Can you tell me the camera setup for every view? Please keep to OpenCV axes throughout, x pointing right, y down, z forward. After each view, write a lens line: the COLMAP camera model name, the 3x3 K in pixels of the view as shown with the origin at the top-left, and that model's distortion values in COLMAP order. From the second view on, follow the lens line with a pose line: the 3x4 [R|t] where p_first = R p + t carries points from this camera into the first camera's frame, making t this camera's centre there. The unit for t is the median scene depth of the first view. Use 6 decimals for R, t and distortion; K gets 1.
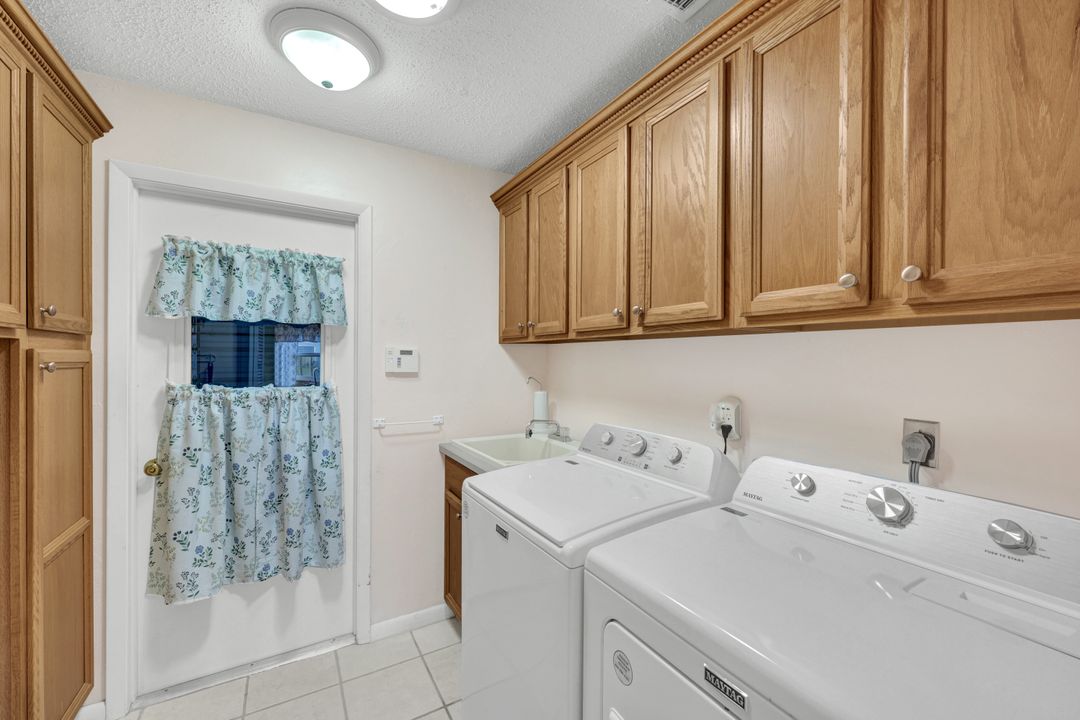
lens RADIAL K [[435.6, 0, 546.1], [0, 435.6, 357.2], [0, 0, 1]] dist [-0.011345, 0.000000]
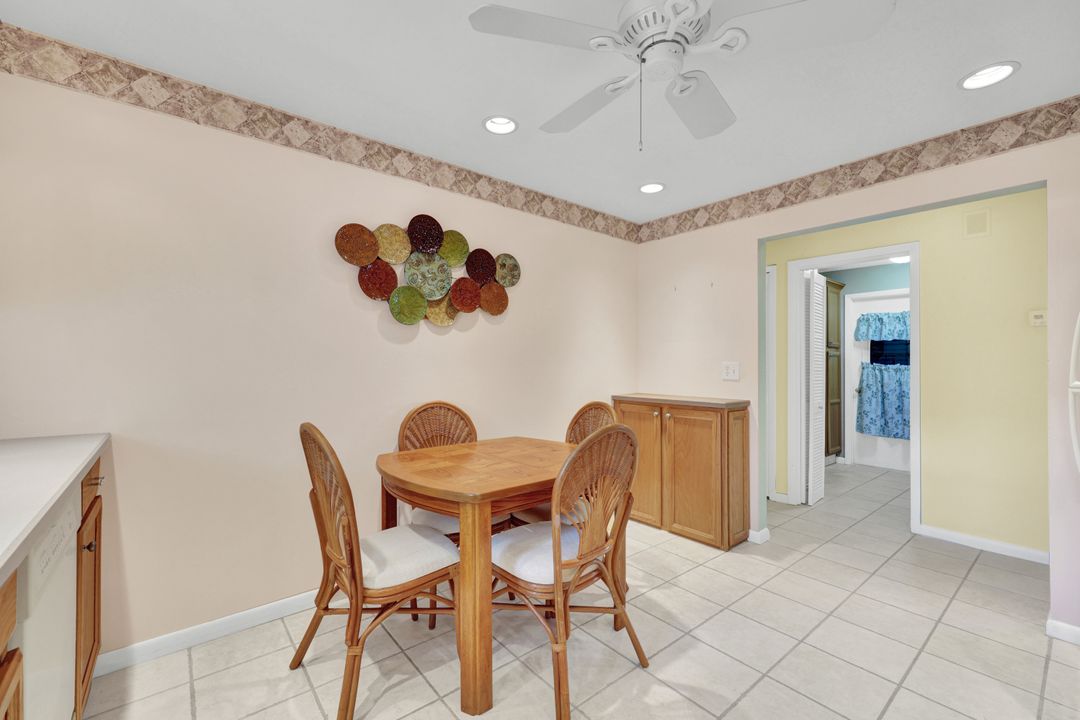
lens RADIAL K [[435.6, 0, 545.1], [0, 435.6, 356.9], [0, 0, 1]] dist [-0.011345, 0.000000]
pose [[0.156452, -0.009794, -0.987637, 1.711138], [0.001329, 0.999952, -0.009706, 0.046289], [0.987685, 0.000206, 0.156457, -1.610244]]
